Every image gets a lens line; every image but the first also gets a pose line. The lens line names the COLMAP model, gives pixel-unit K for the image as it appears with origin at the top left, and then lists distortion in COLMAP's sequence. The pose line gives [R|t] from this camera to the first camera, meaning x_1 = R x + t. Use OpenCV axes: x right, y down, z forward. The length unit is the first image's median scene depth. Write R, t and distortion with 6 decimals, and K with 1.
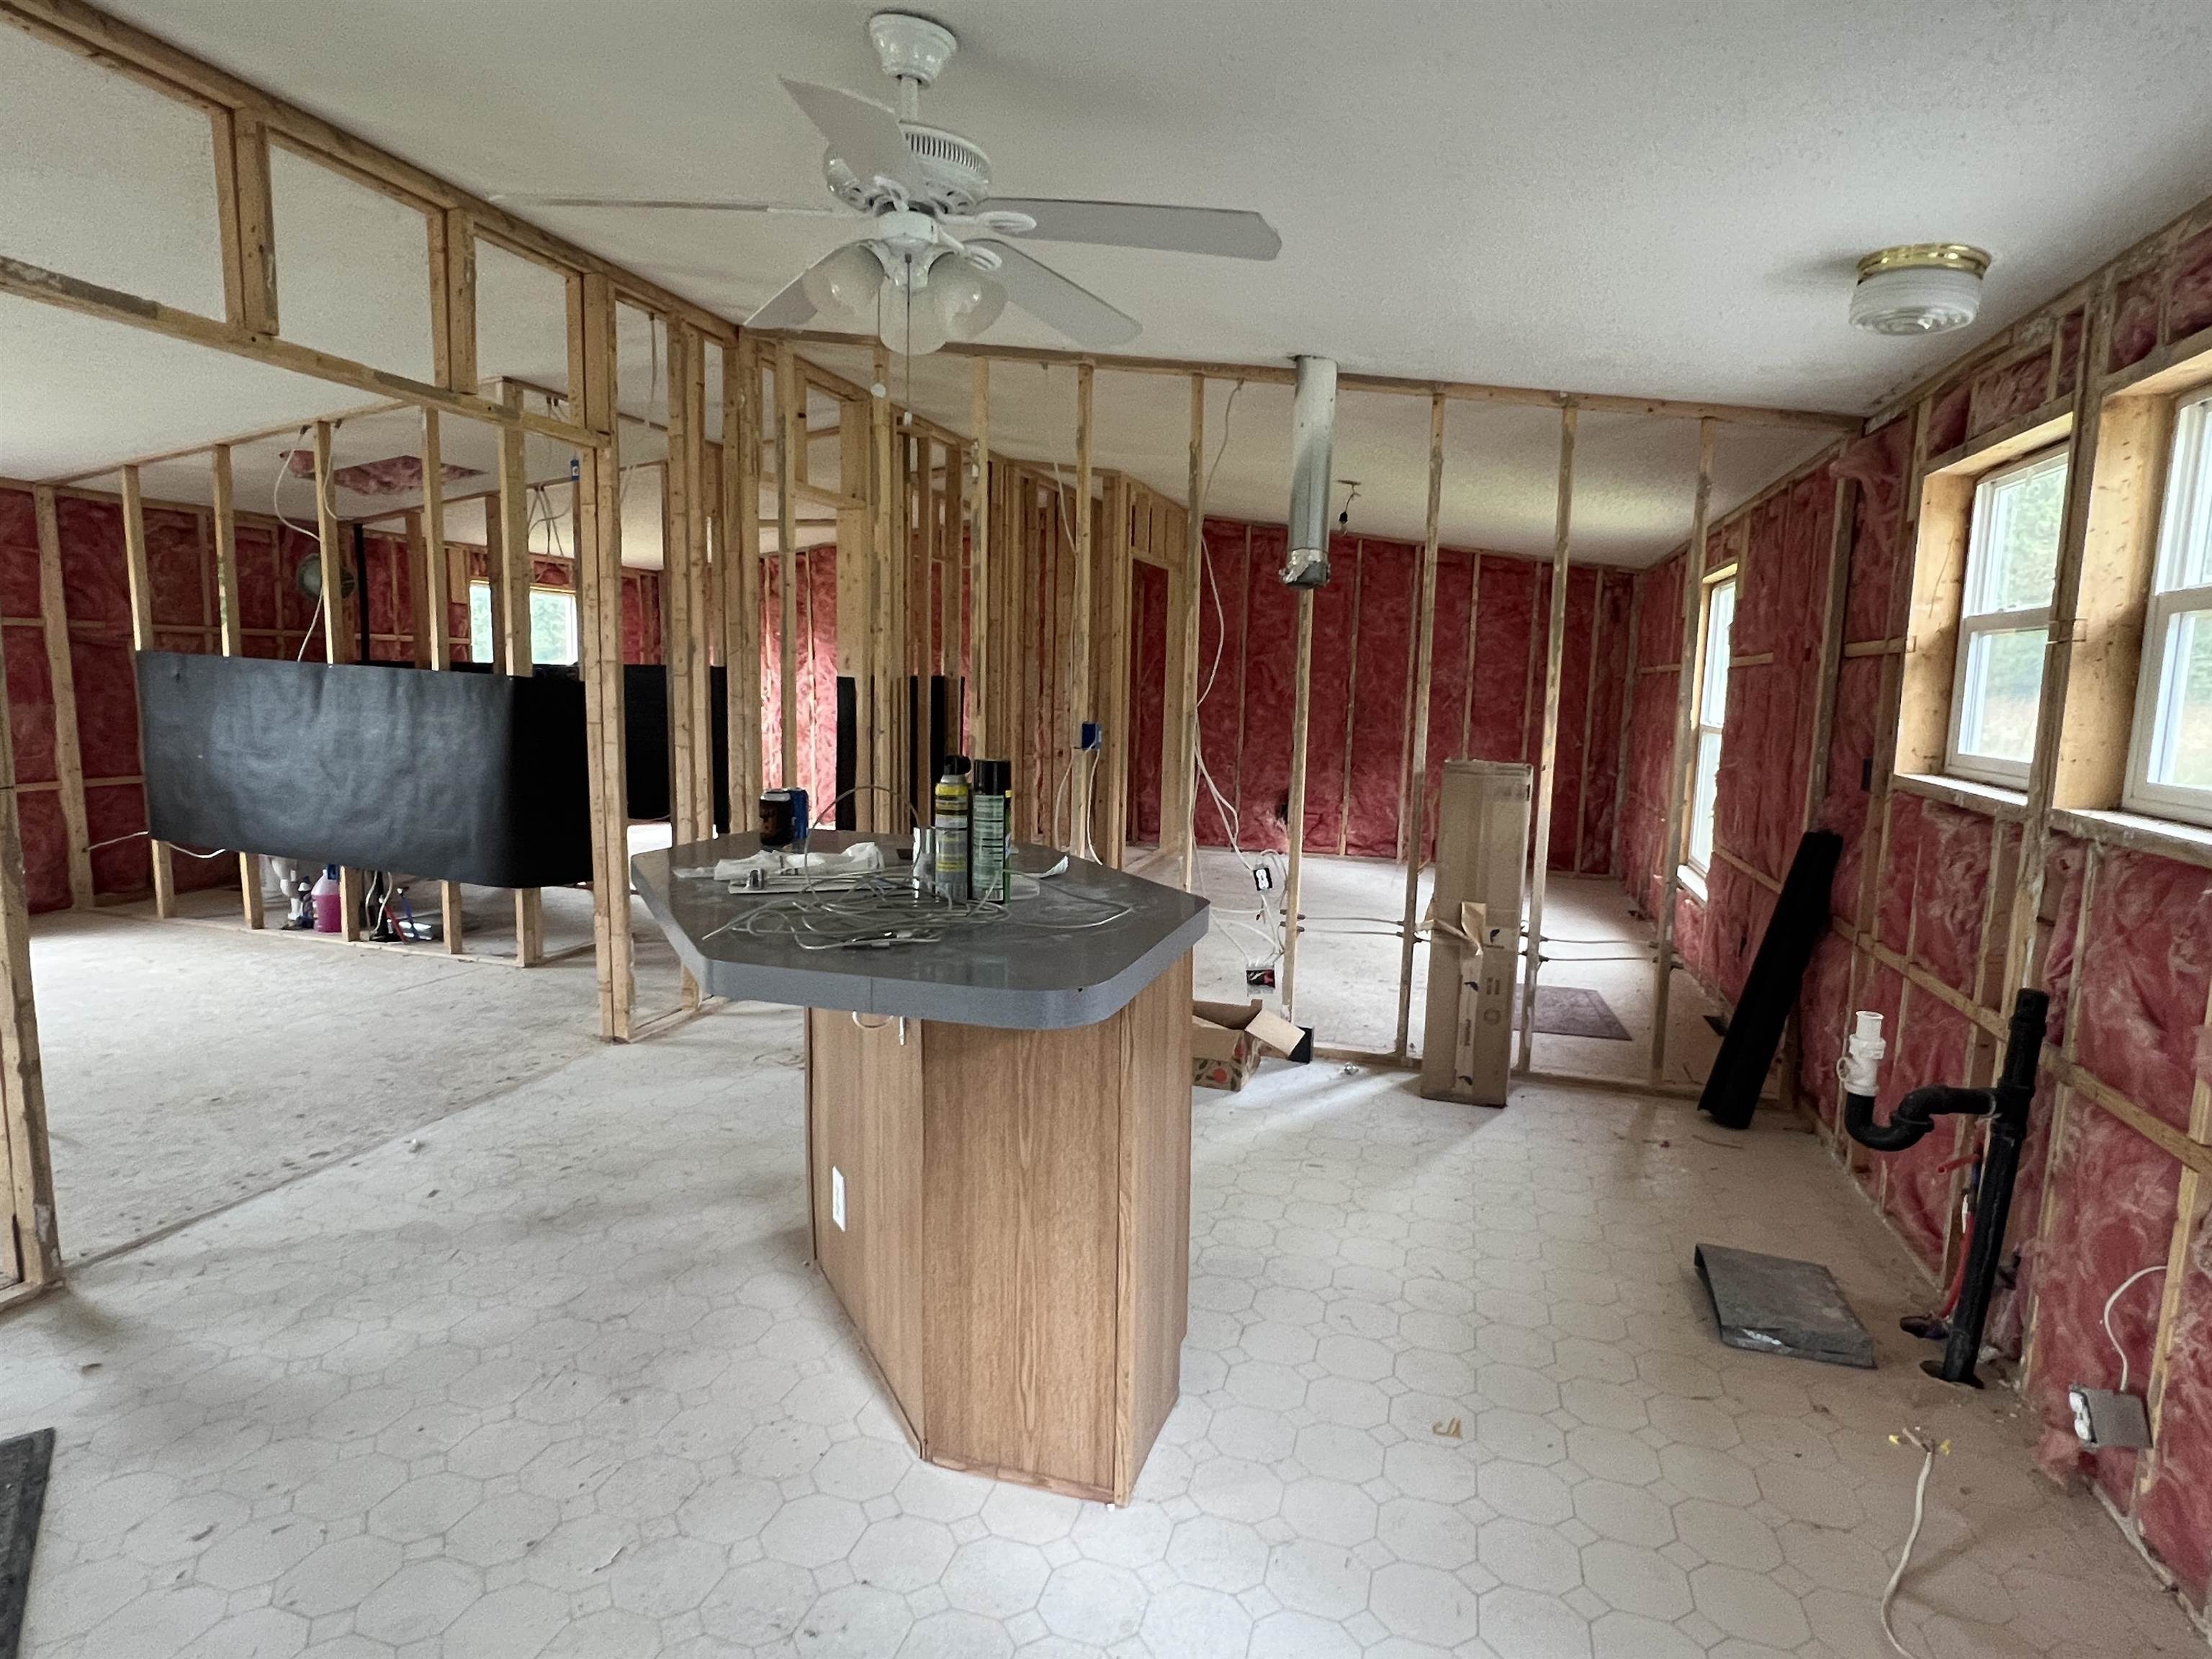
lens RADIAL K [[1185.0, 0, 1108.3], [0, 1185.0, 830.0], [0, 0, 1]] dist [-0.000151, -0.000153]
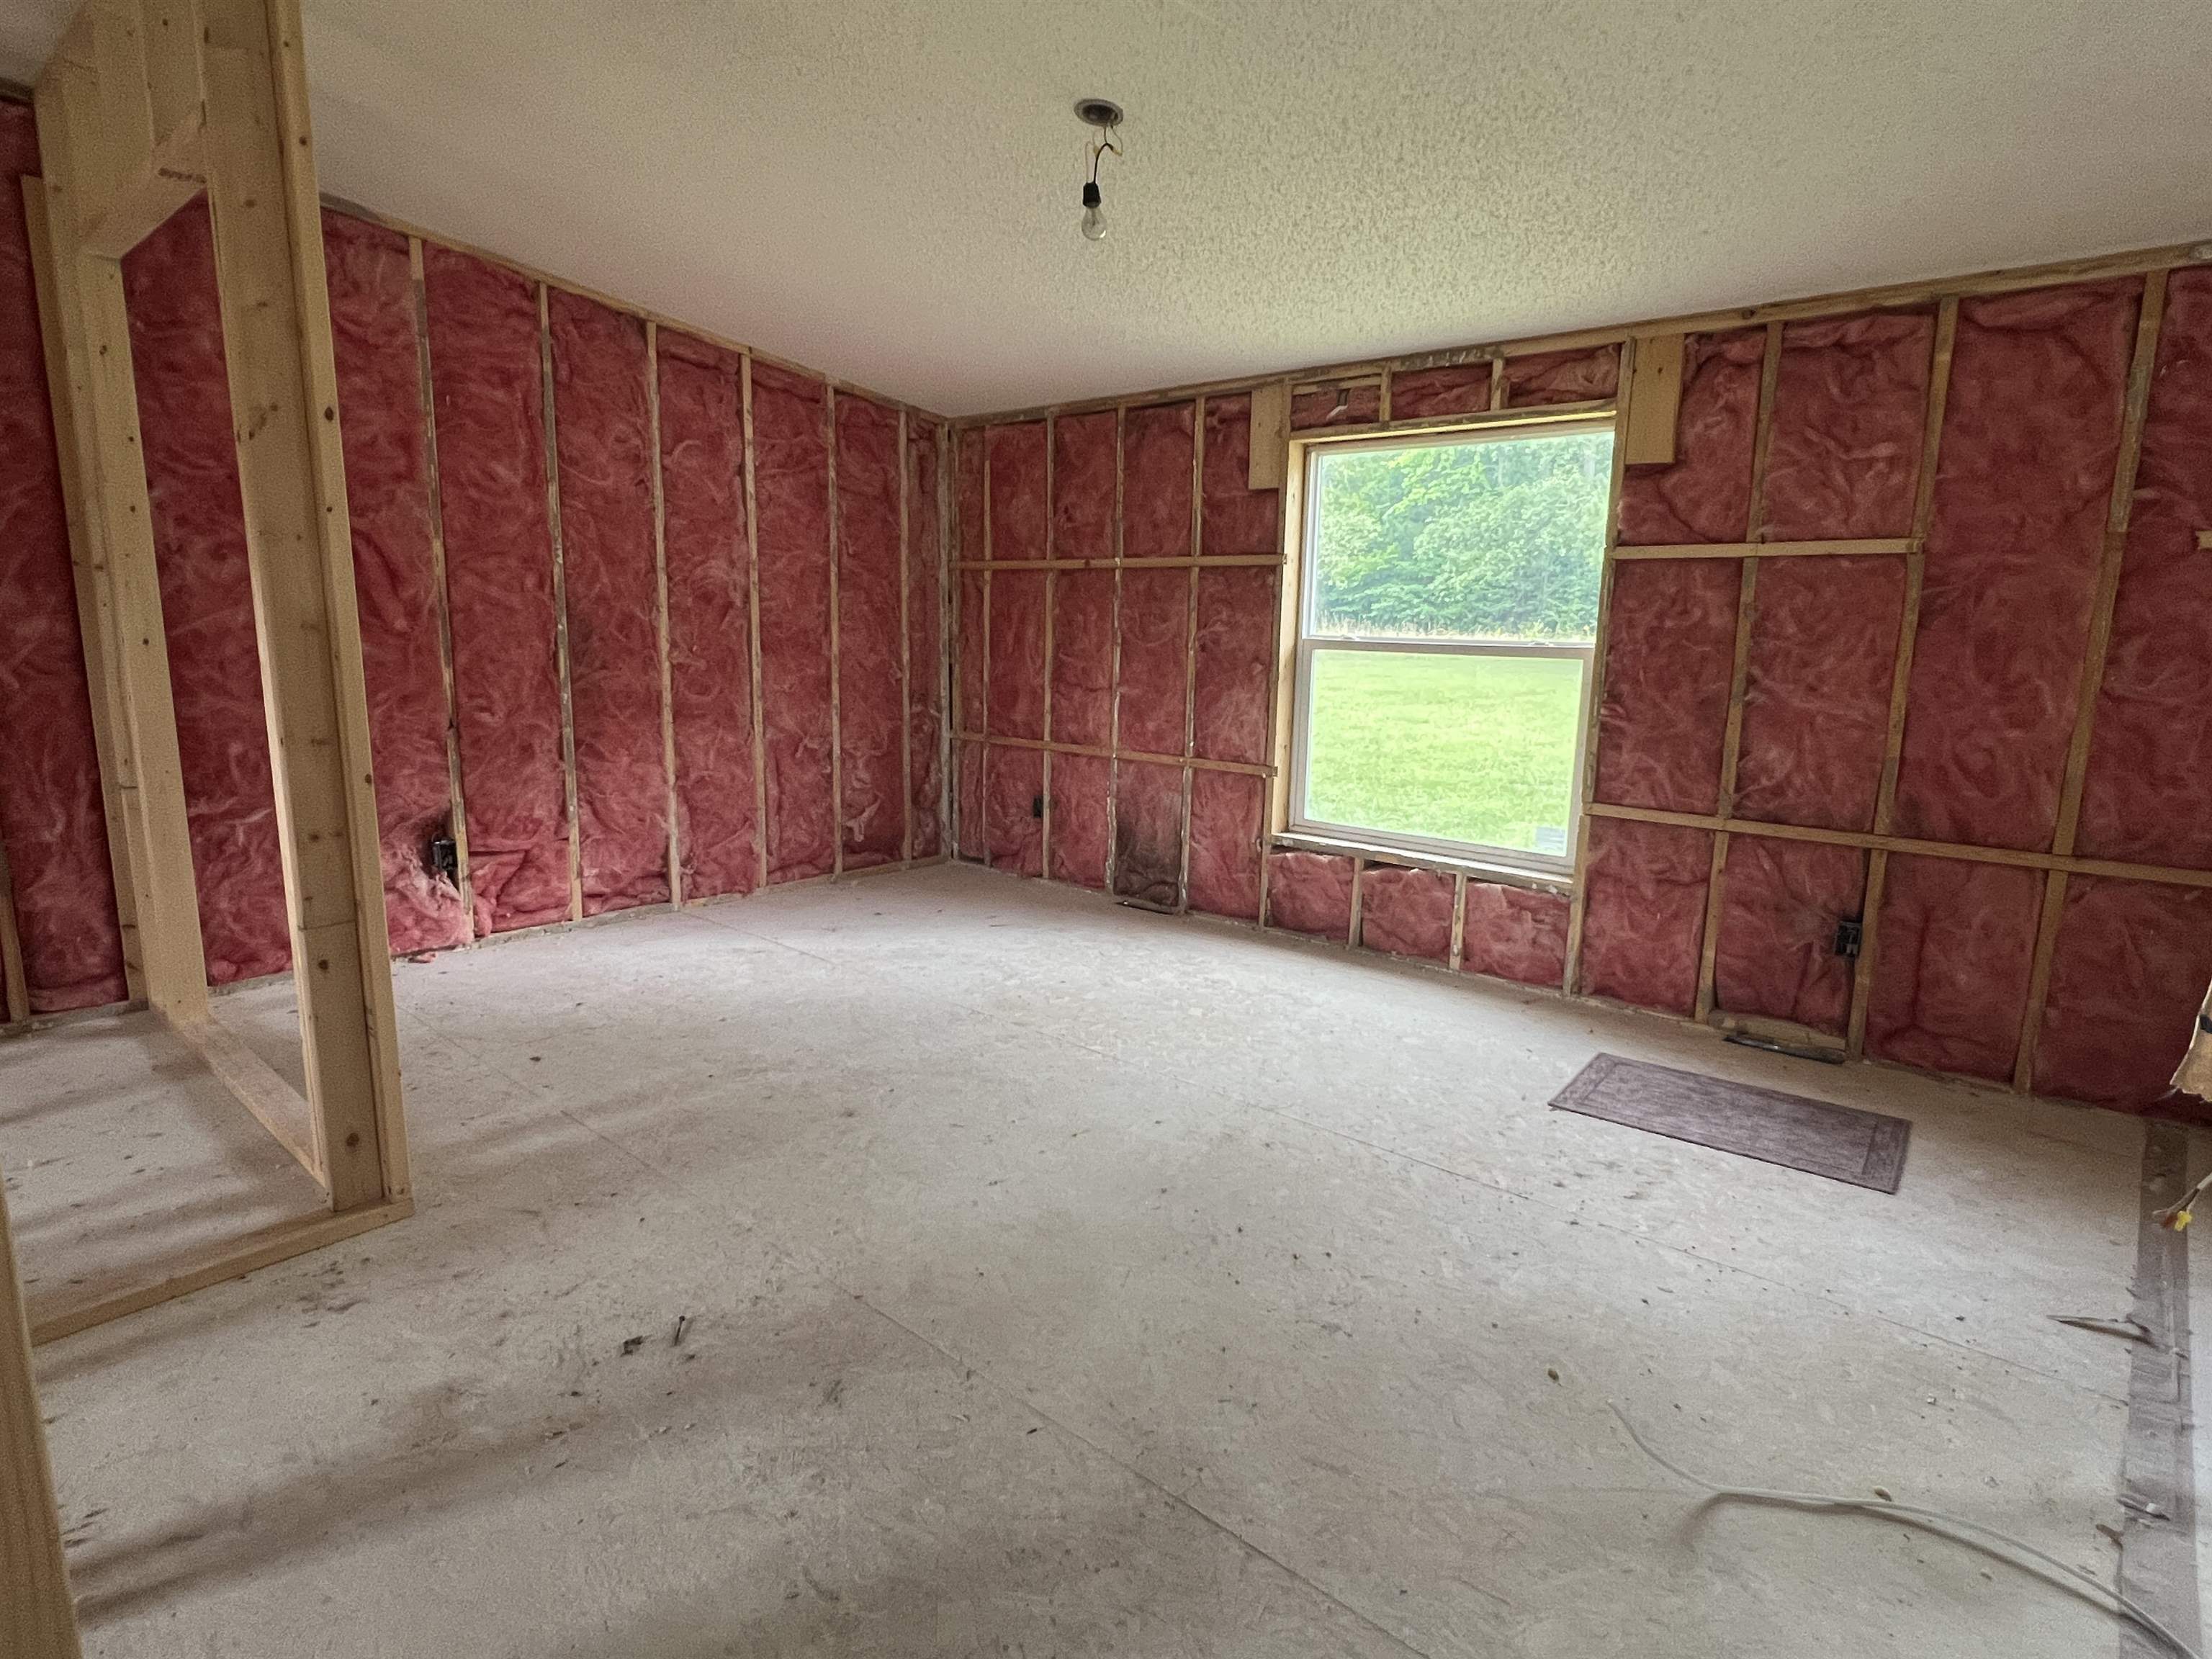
lens RADIAL K [[1185.0, 0, 1112.4], [0, 1185.0, 820.1], [0, 0, 1]] dist [-0.000151, -0.000153]
pose [[0.424921, -0.172845, 0.888576, -0.161823], [0.114185, 0.983995, 0.136802, -0.068562], [-0.898000, 0.043332, 0.437856, 0.592153]]
